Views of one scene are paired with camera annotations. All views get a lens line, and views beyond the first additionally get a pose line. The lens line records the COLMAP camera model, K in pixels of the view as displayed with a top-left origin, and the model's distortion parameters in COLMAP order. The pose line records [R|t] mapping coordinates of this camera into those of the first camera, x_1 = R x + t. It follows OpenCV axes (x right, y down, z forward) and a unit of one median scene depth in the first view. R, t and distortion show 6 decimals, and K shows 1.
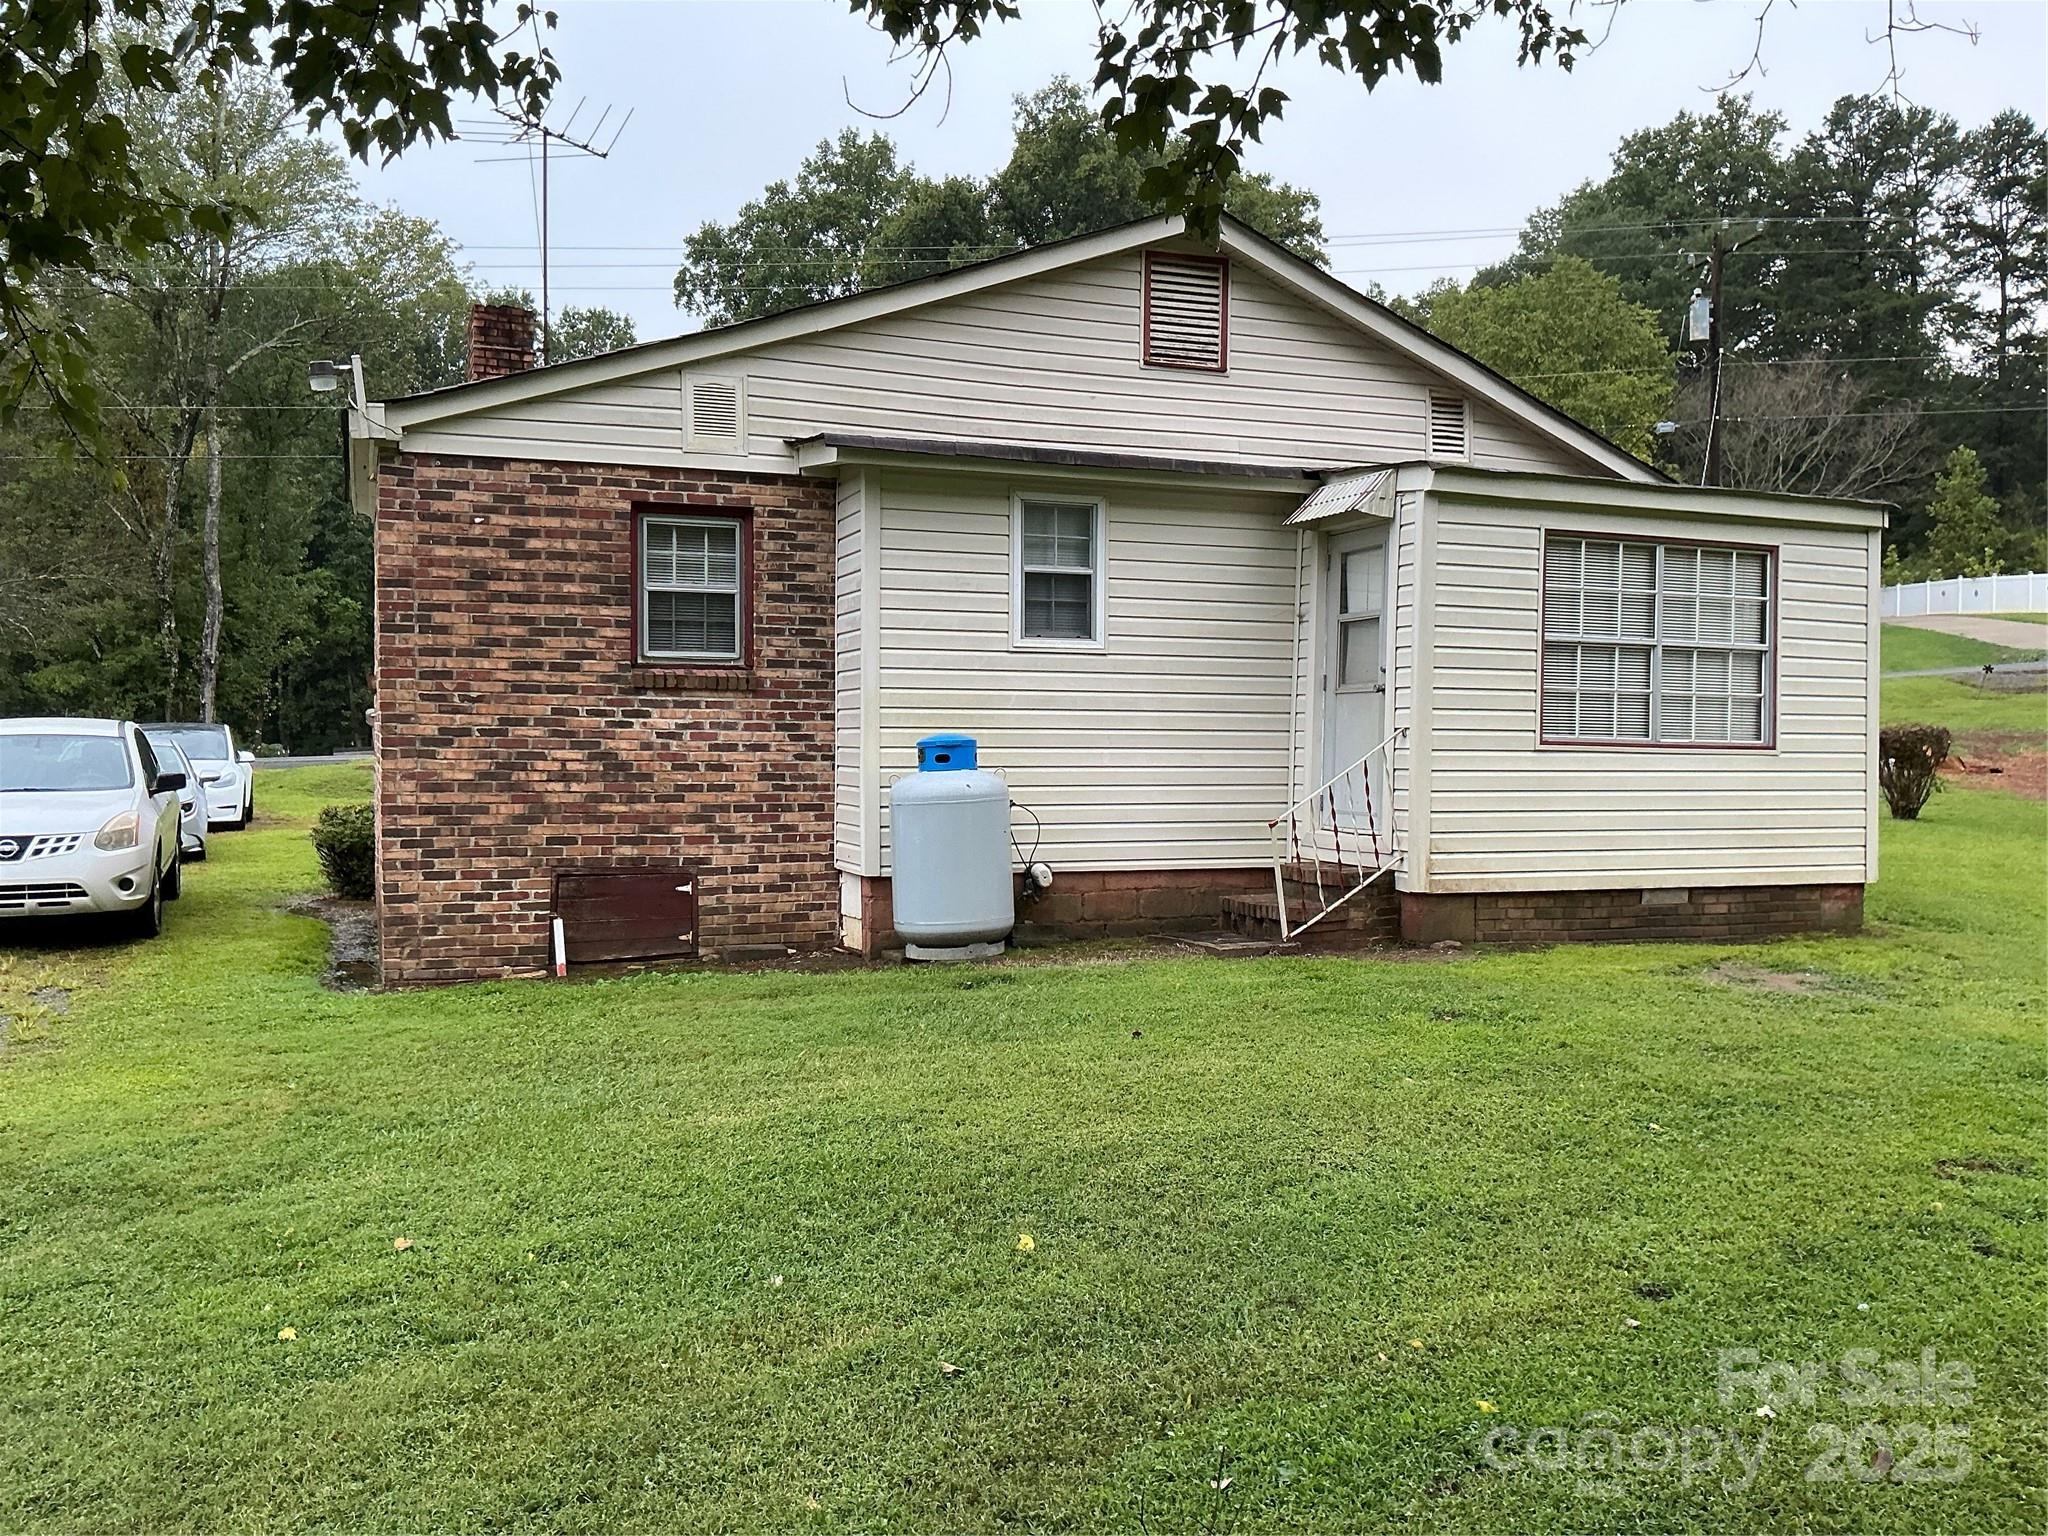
lens RADIAL K [[1698.1, 0, 1024.0], [0, 1698.1, 768.0], [0, 0, 1]] dist [0.158144, -0.322459]
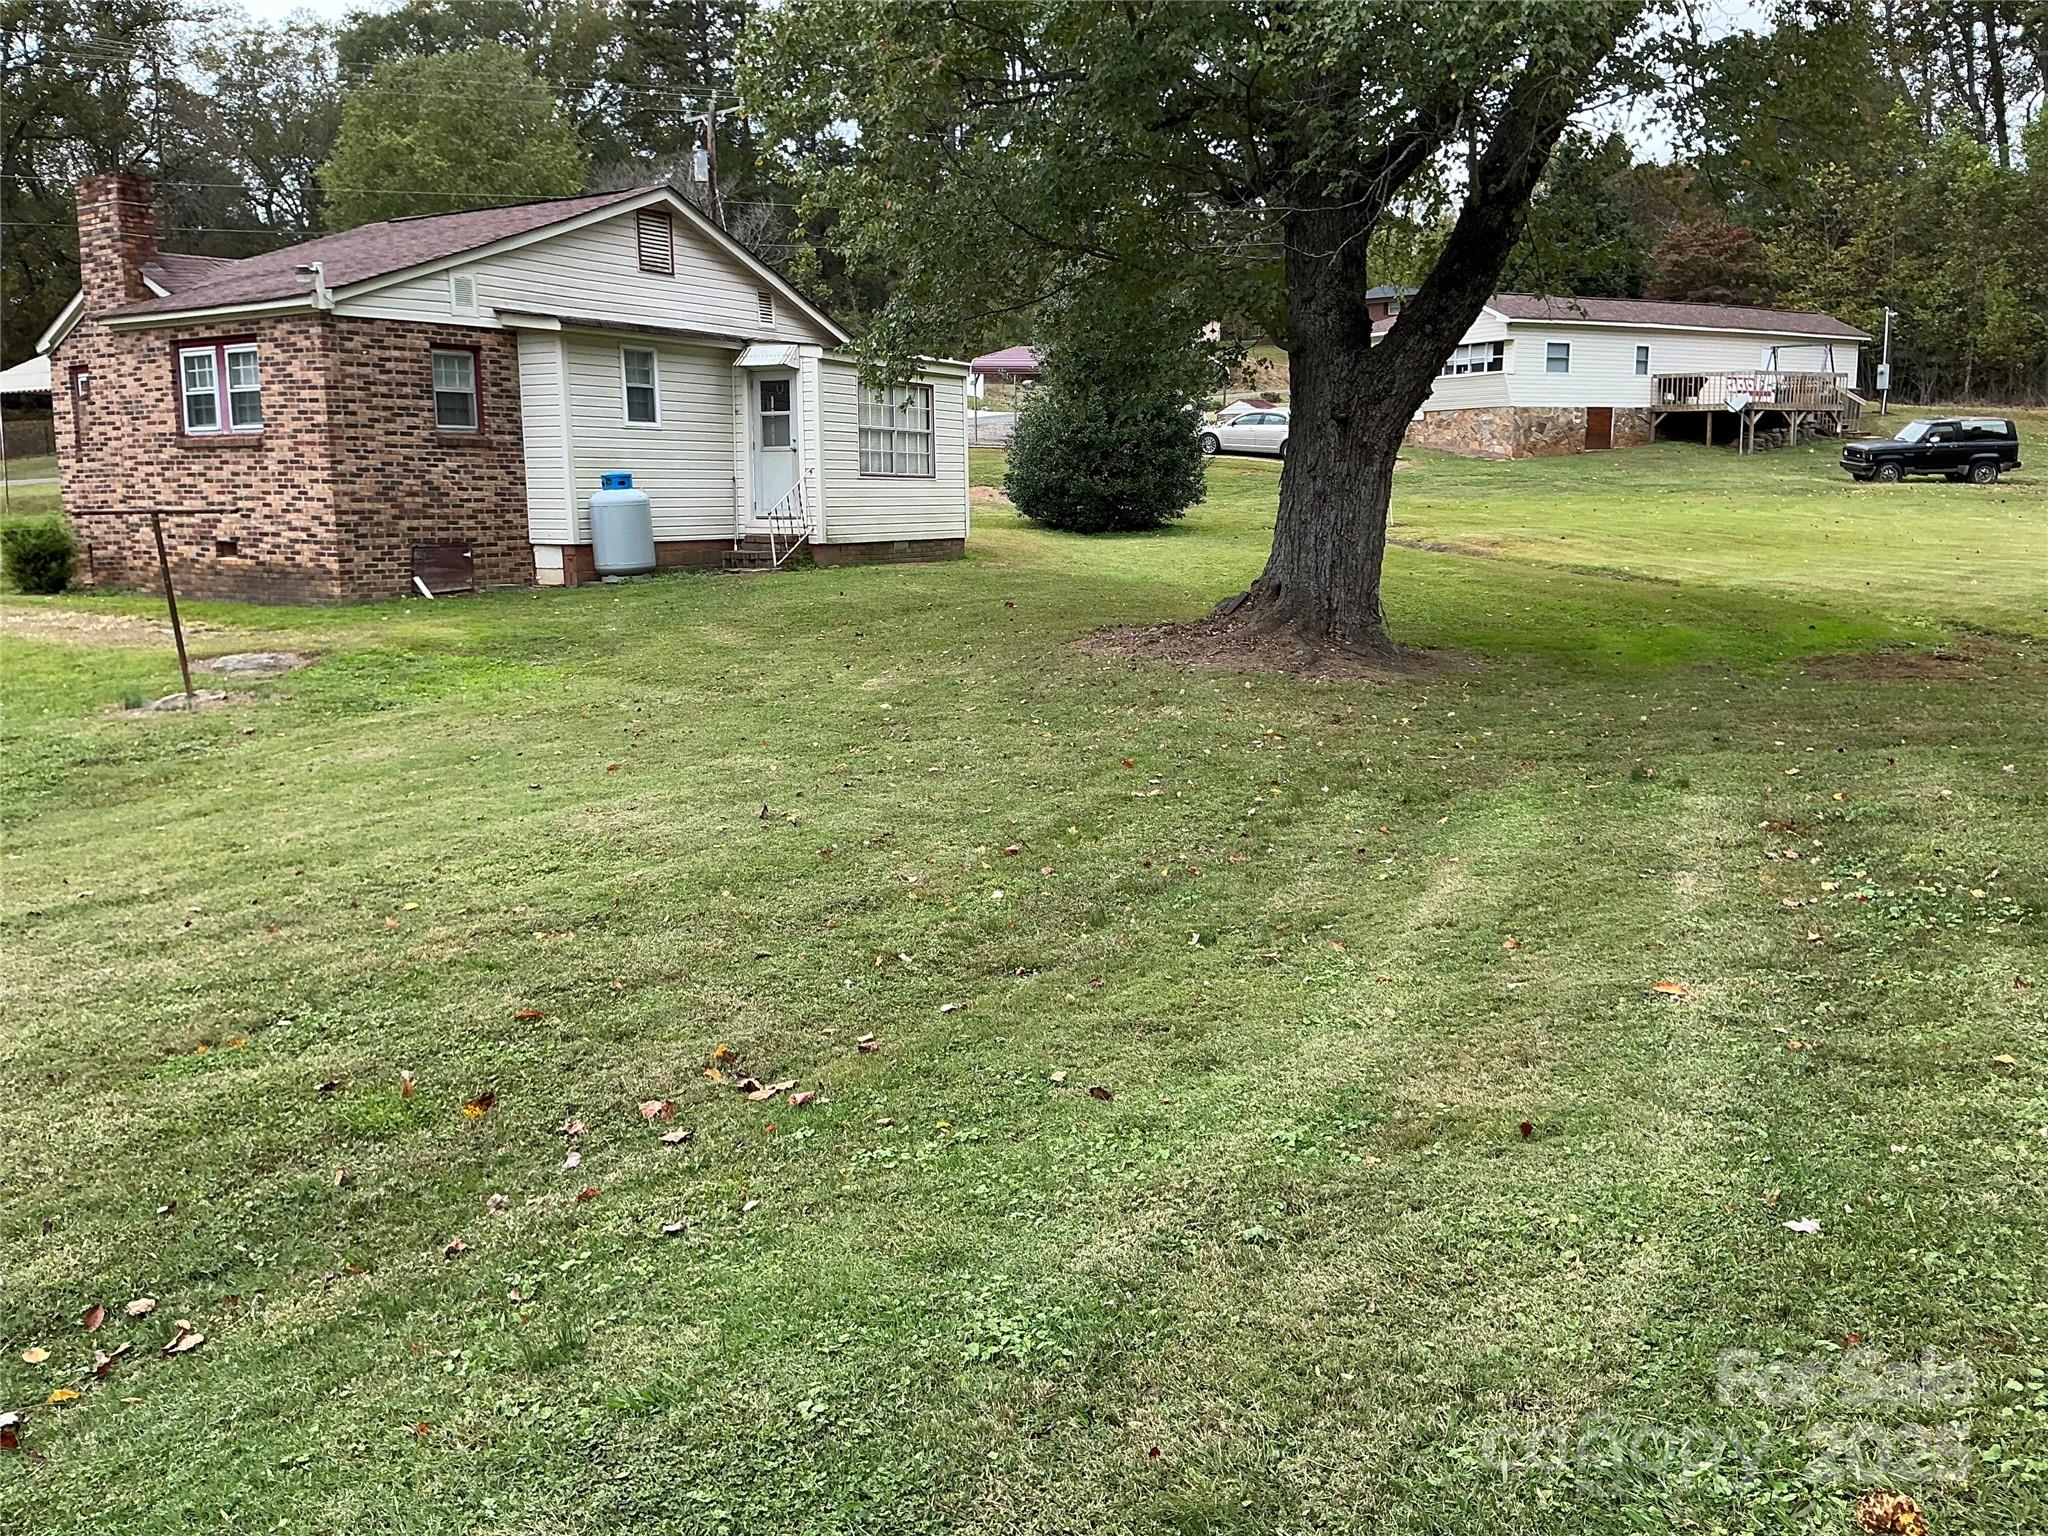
lens RADIAL K [[1698.1, 0, 1024.0], [0, 1698.1, 768.0], [0, 0, 1]] dist [0.158144, -0.322459]
pose [[0.793332, -0.109852, 0.598797, -0.879129], [0.021036, 0.987945, 0.153372, 0.024984], [-0.608426, -0.109079, 0.786079, -0.893372]]
